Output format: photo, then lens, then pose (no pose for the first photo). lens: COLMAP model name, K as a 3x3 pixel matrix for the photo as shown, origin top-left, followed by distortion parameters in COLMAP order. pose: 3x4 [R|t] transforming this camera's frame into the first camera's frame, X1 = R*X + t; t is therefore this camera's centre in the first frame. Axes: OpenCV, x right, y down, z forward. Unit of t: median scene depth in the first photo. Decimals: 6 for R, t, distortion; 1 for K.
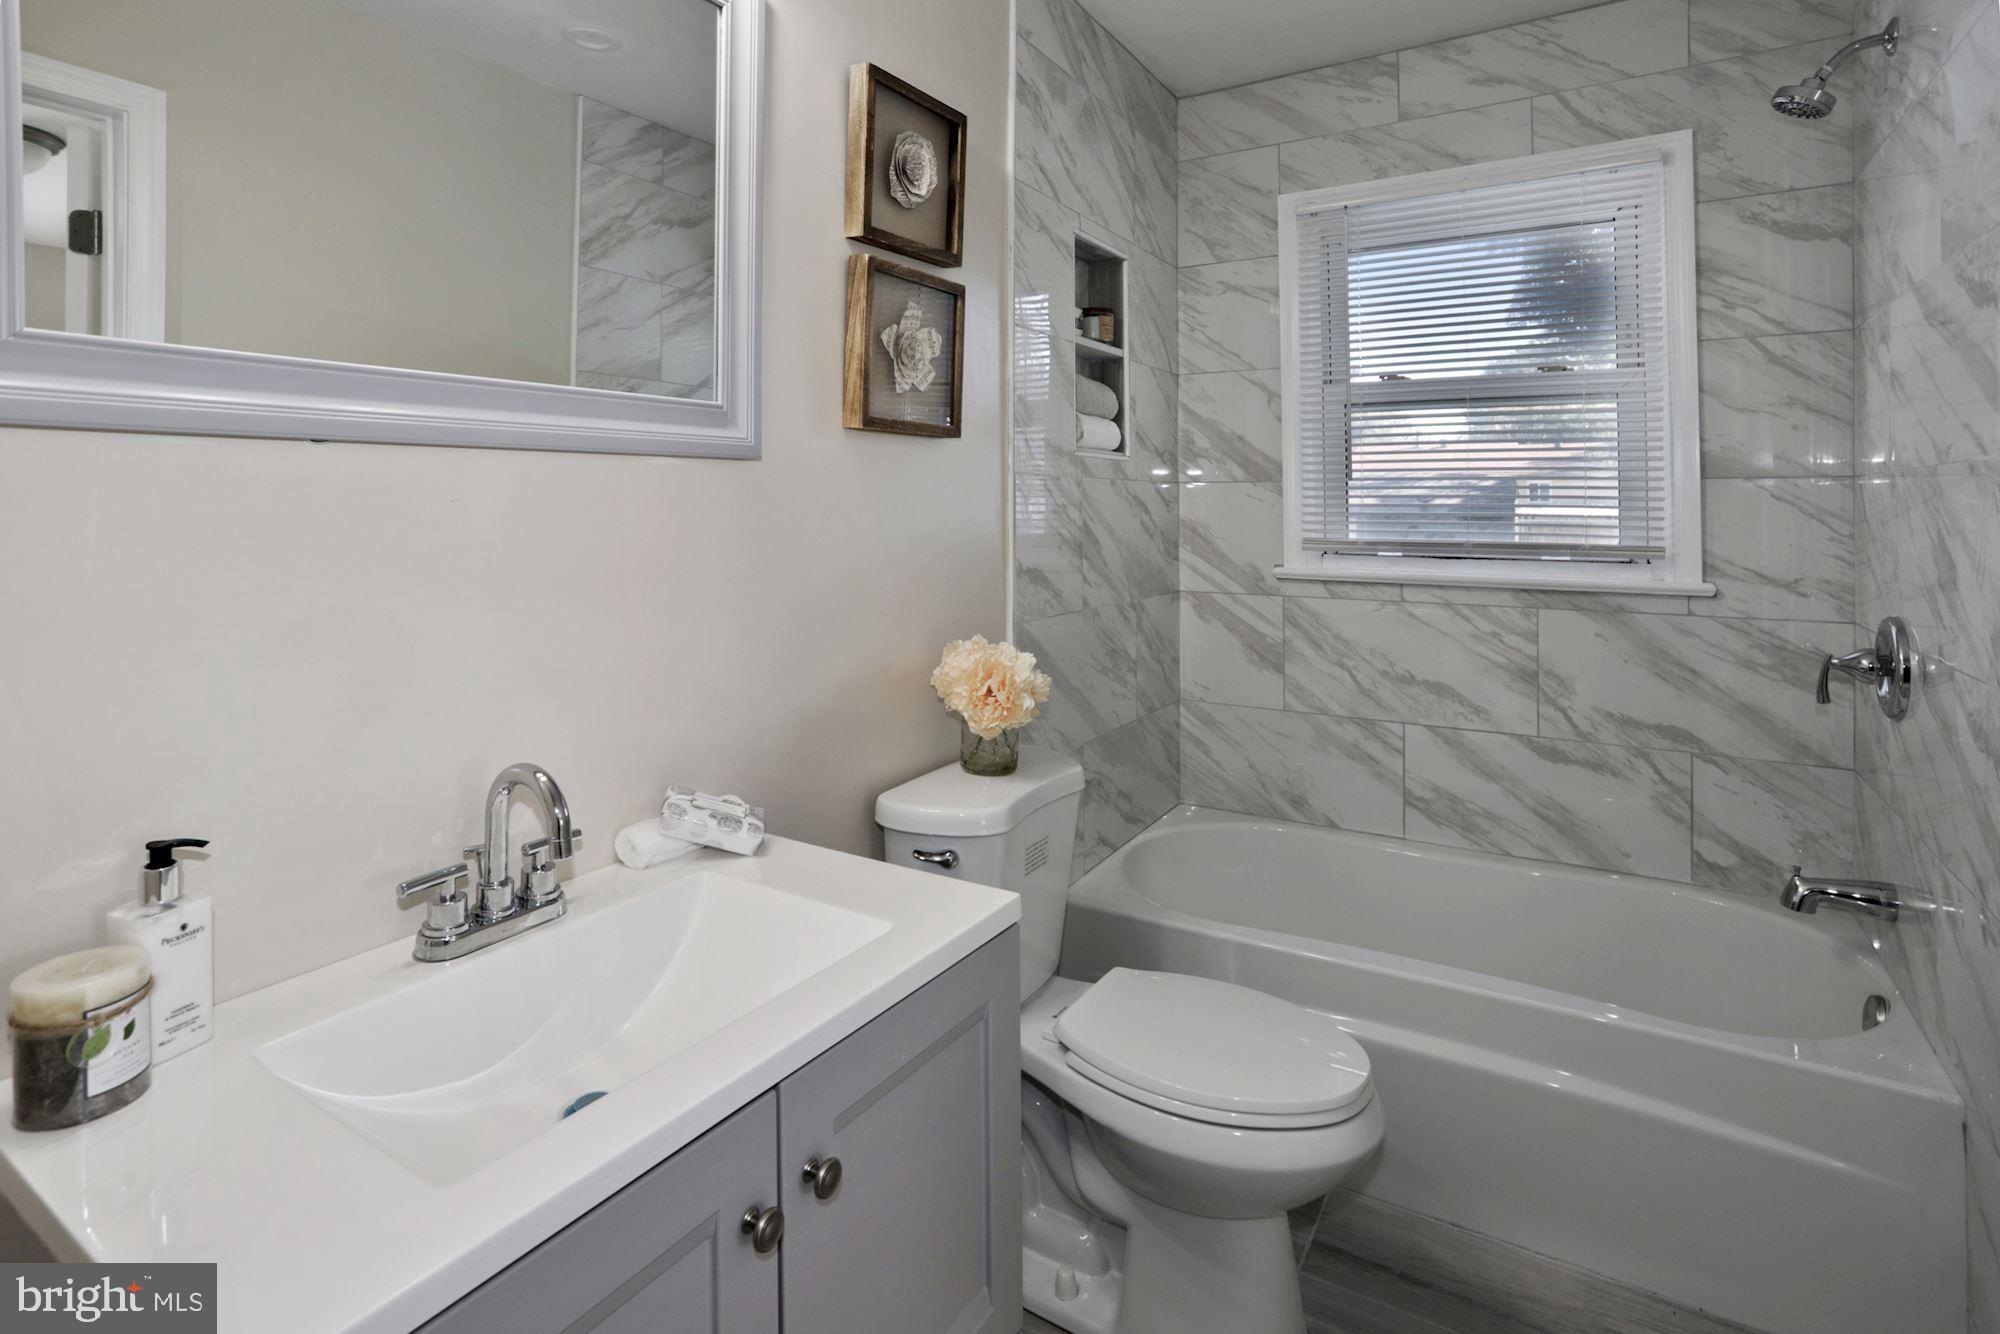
lens RADIAL K [[1007.3, 0, 996.8], [0, 1007.3, 517.8], [0, 0, 1]] dist [-0.027387, 0.019384]
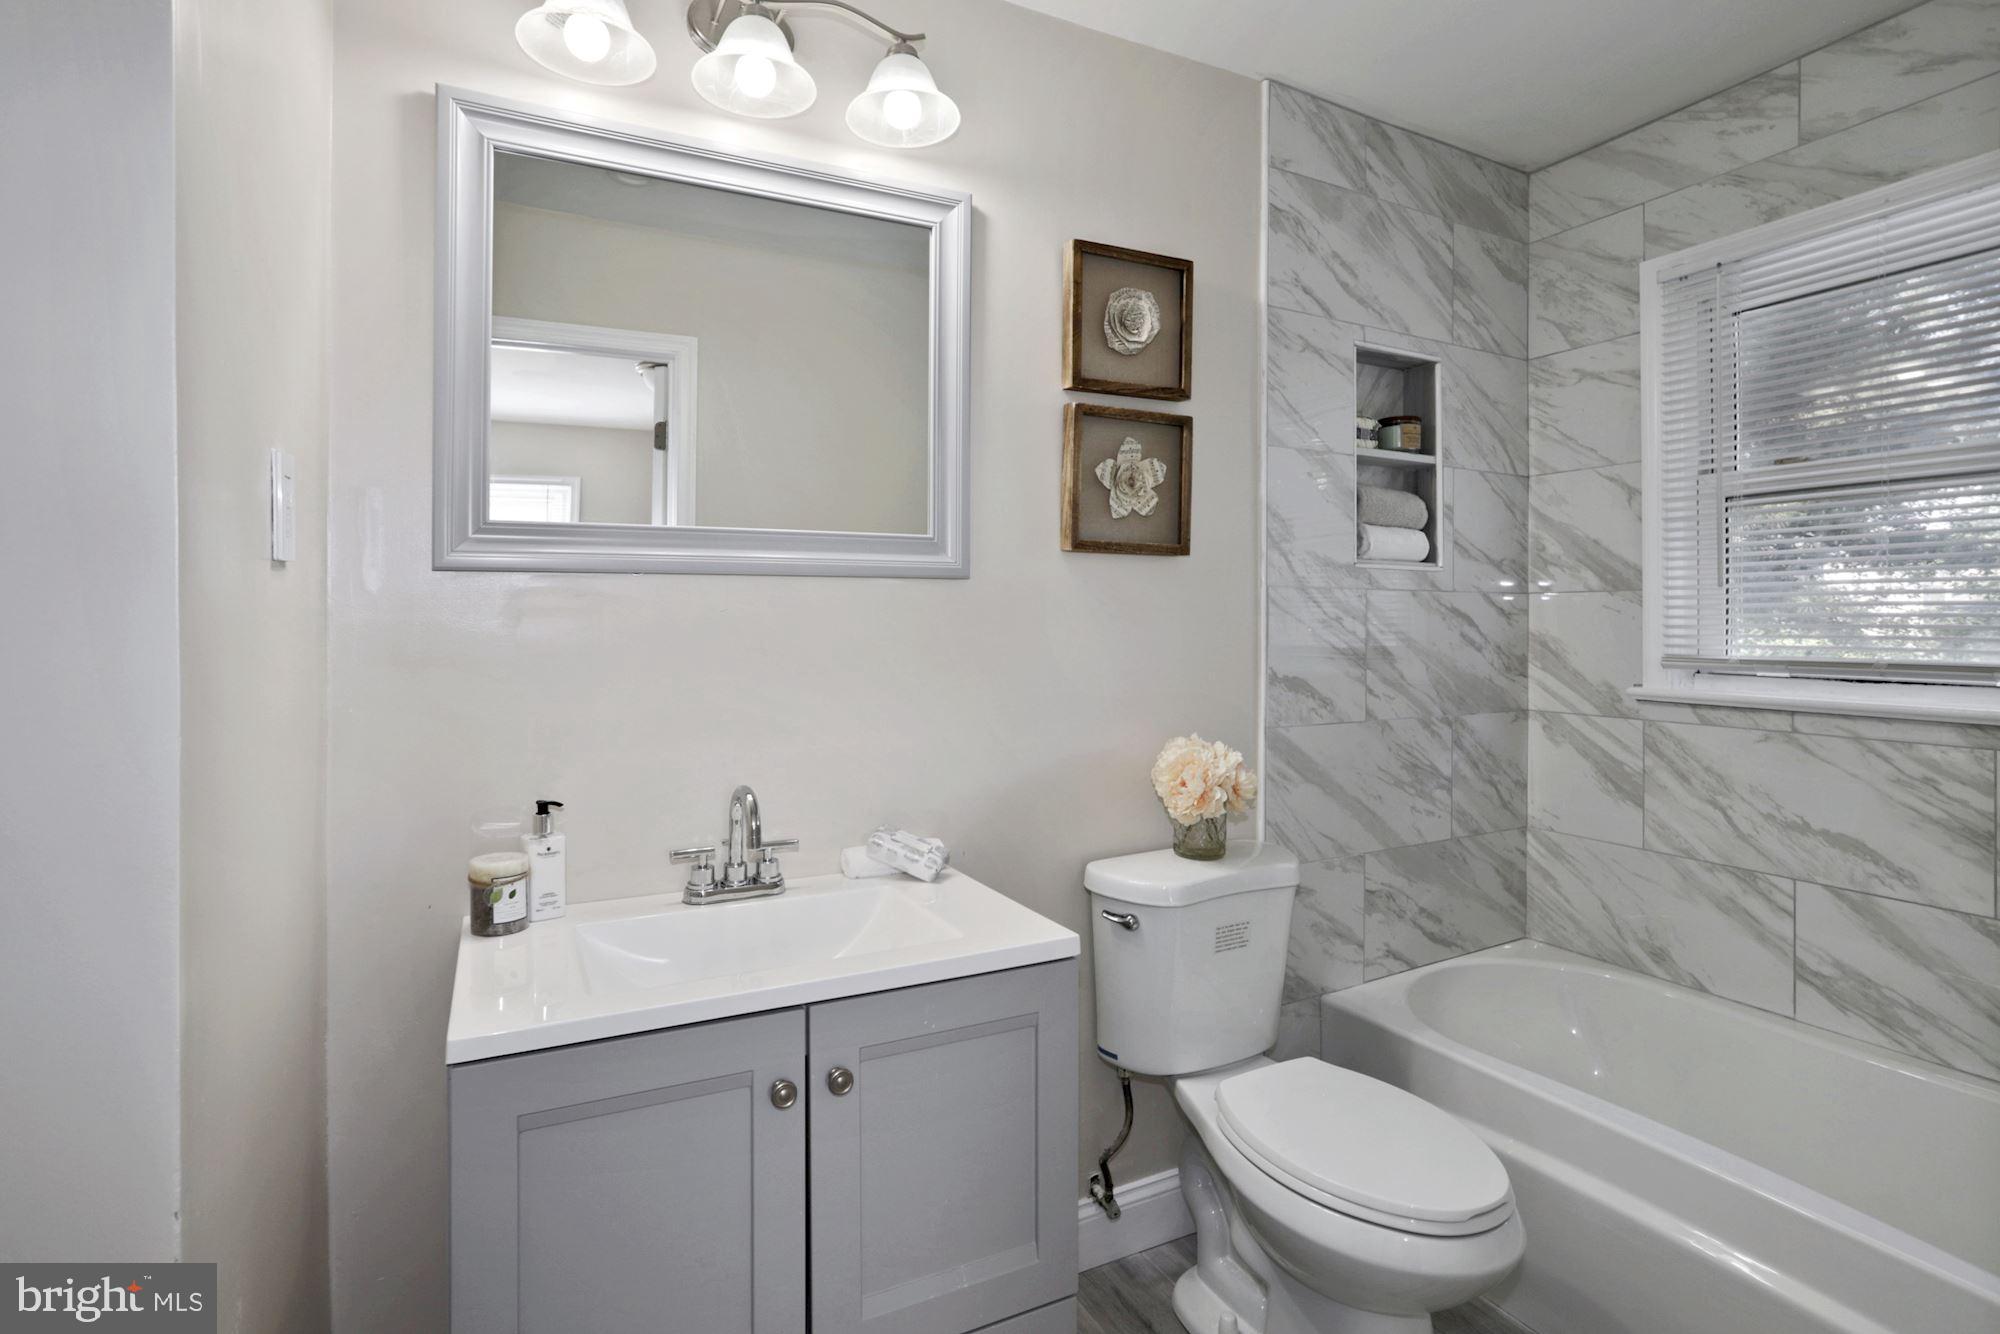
lens RADIAL K [[959.8, 0, 968.1], [0, 959.8, 660.3], [0, 0, 1]] dist [-0.025715, 0.012162]
pose [[0.854153, 0.020230, -0.519628, 0.232341], [-0.006367, 0.999575, 0.028449, 0.006015], [0.519983, -0.020991, 0.853919, -0.021015]]
